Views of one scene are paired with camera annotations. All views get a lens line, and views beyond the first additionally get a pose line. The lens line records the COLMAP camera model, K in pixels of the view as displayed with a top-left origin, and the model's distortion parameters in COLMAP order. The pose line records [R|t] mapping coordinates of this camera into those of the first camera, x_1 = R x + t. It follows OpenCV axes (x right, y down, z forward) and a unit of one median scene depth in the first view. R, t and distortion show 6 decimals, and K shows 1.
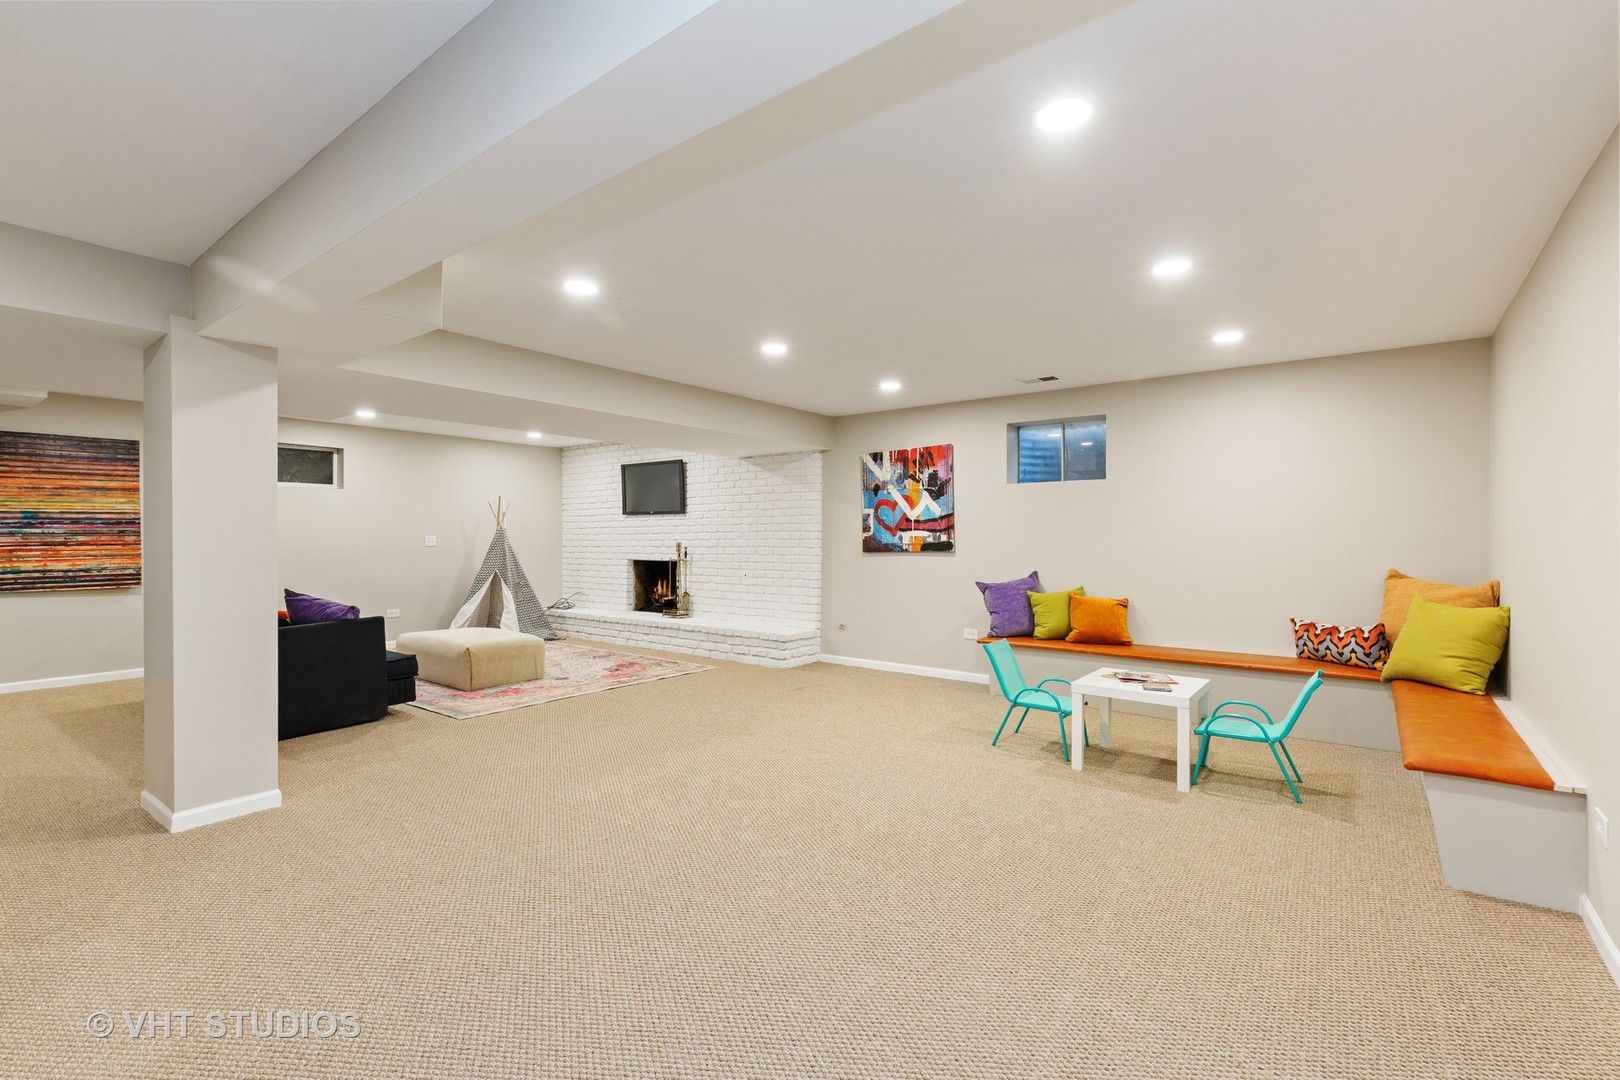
lens RADIAL K [[733.7, 0, 803.3], [0, 733.7, 537.6], [0, 0, 1]] dist [0.006218, -0.000458]
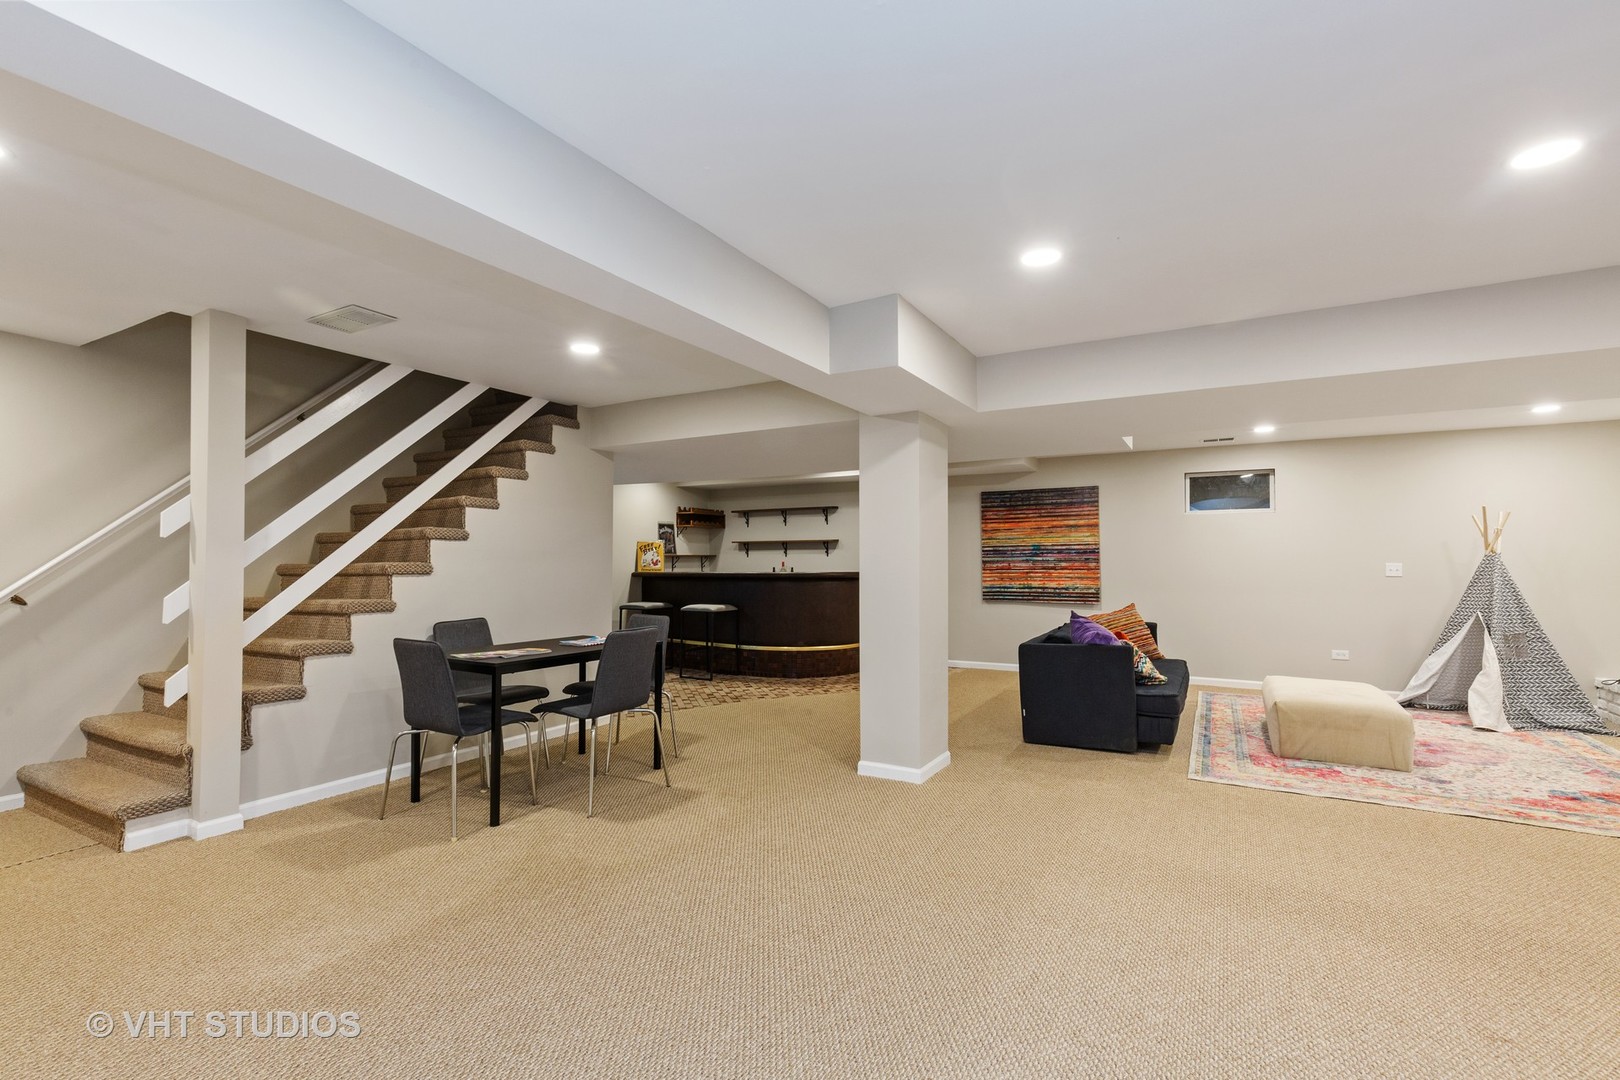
lens RADIAL K [[733.7, 0, 802.3], [0, 733.7, 544.0], [0, 0, 1]] dist [0.006218, -0.000458]
pose [[0.122826, -0.023312, -0.992154, 0.272370], [-0.002824, 0.999712, -0.023839, -0.002570], [0.992424, 0.005730, 0.122724, 0.367413]]
